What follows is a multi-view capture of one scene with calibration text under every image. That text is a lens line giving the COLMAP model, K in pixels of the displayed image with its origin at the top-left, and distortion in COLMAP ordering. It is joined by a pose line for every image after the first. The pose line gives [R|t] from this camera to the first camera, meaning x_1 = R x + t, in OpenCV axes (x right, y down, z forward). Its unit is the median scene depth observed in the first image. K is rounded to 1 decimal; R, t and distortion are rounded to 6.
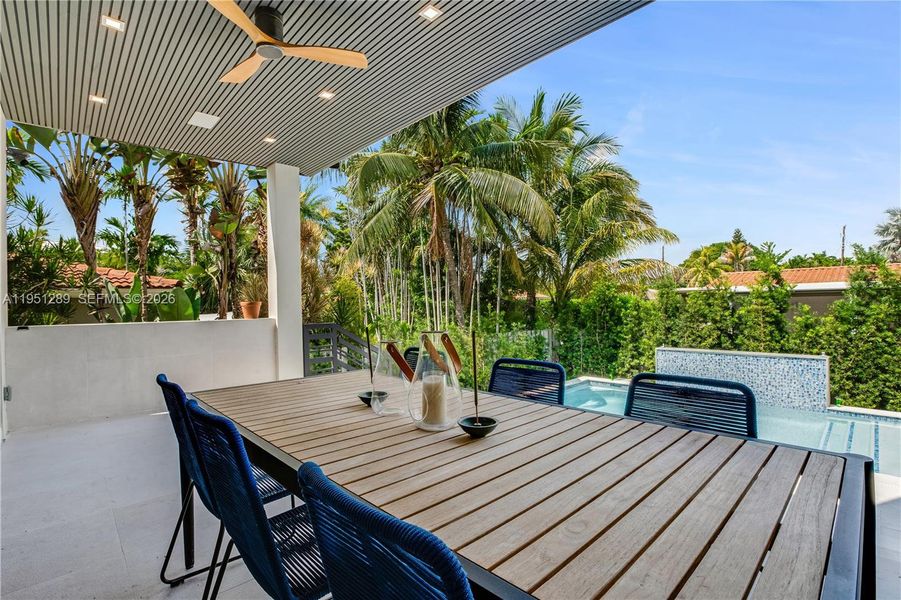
lens RADIAL K [[421.2, 0, 449.3], [0, 421.2, 302.6], [0, 0, 1]] dist [-0.053084, 0.020929]
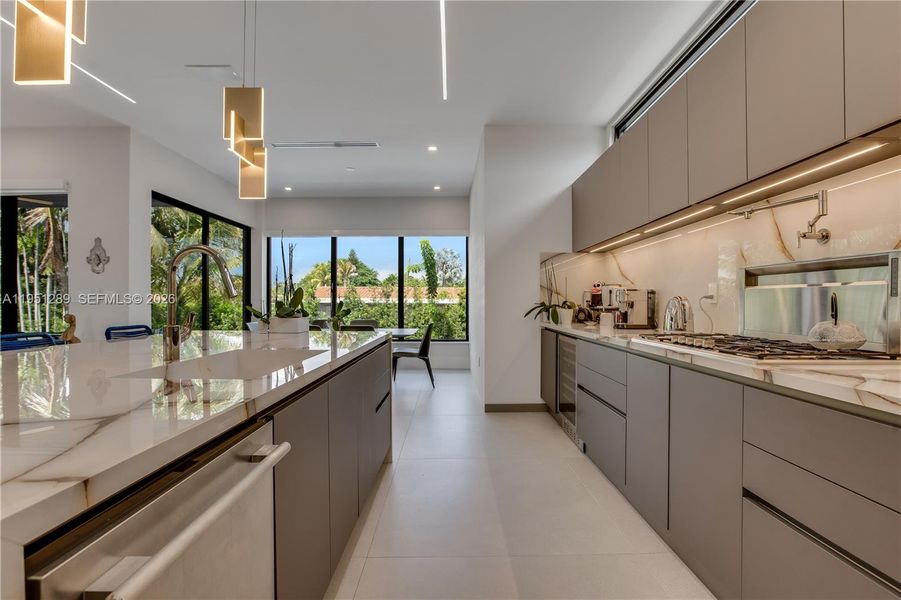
lens RADIAL K [[421.2, 0, 449.3], [0, 421.2, 302.6], [0, 0, 1]] dist [-0.053084, 0.020929]
pose [[0.686660, 0.024966, 0.726550, -0.056706], [-0.018197, 0.999687, -0.017154, -0.007434], [-0.726751, -0.001442, 0.686899, -0.379024]]
